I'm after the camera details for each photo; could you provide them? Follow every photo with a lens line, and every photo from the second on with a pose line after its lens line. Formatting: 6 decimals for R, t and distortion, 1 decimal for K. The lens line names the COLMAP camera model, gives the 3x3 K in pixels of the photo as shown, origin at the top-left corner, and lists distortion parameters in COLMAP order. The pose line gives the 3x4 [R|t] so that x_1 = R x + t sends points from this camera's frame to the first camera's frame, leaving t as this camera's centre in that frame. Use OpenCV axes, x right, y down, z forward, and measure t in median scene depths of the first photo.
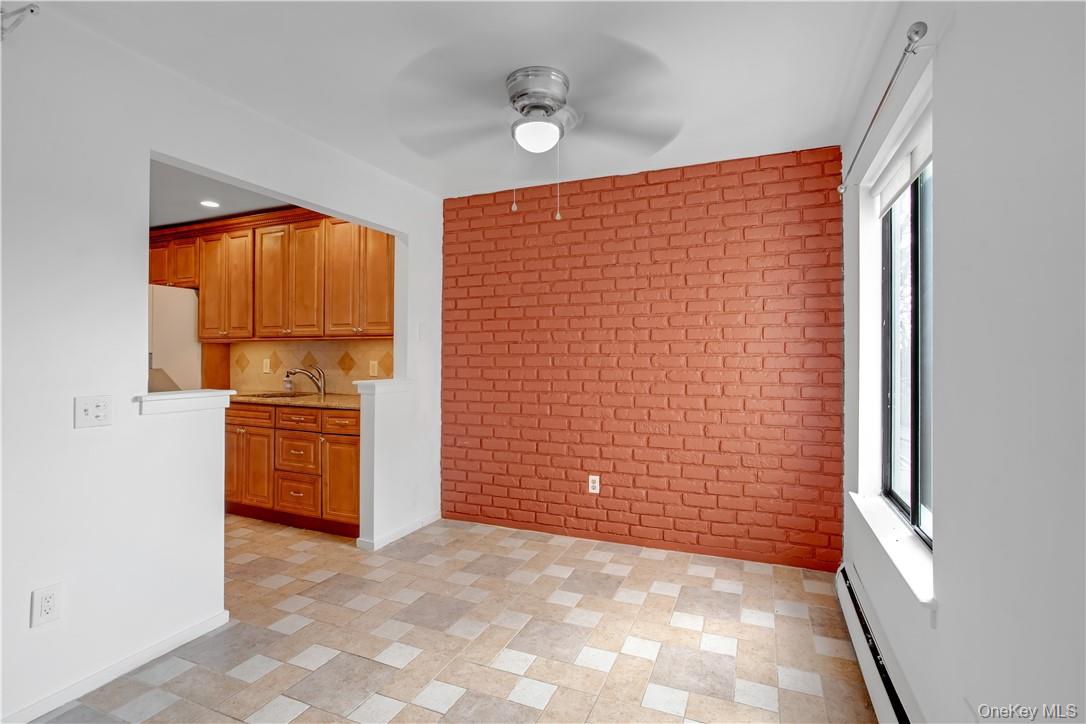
lens RADIAL K [[519.8, 0, 536.2], [0, 519.8, 356.6], [0, 0, 1]] dist [-0.014799, 0.002501]
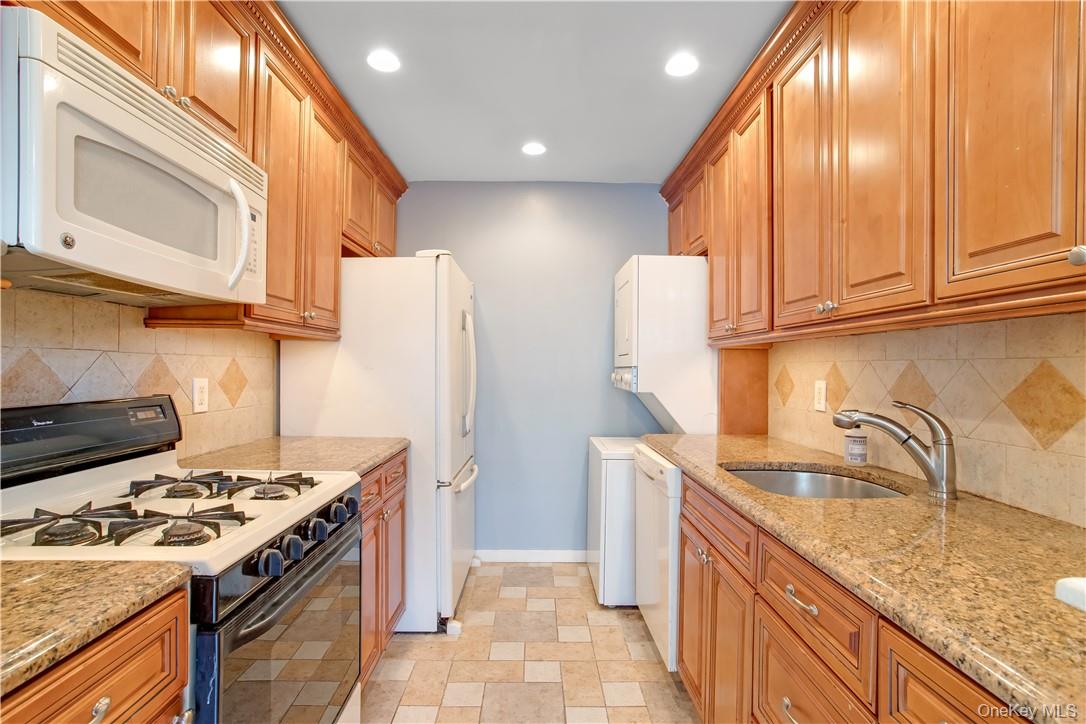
lens RADIAL K [[519.8, 0, 538.6], [0, 519.8, 364.3], [0, 0, 1]] dist [-0.014799, 0.002501]
pose [[0.410350, -0.003017, -0.911923, -0.225693], [-0.008301, 0.999941, -0.007044, -0.004271], [0.911890, 0.010460, 0.410300, 0.640753]]
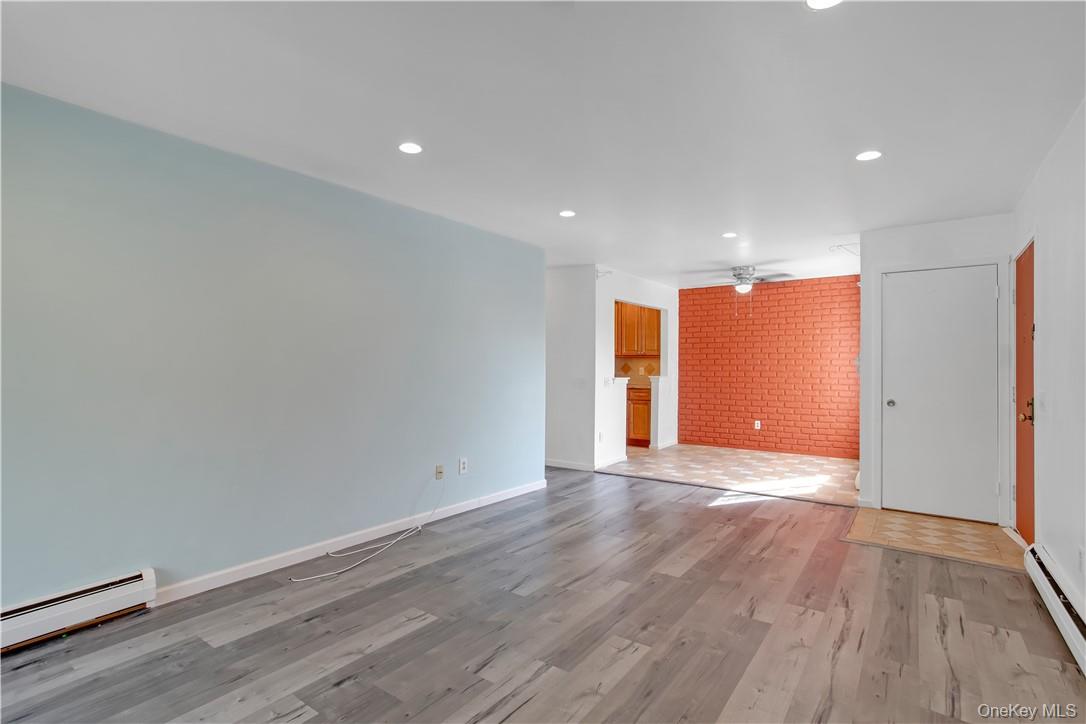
lens RADIAL K [[519.8, 0, 547.7], [0, 519.8, 364.0], [0, 0, 1]] dist [-0.014799, 0.002501]
pose [[0.979958, 0.000907, -0.199202, -0.313315], [-0.000210, 0.999994, 0.003518, -0.015232], [0.199204, -0.003406, 0.979952, -1.279045]]
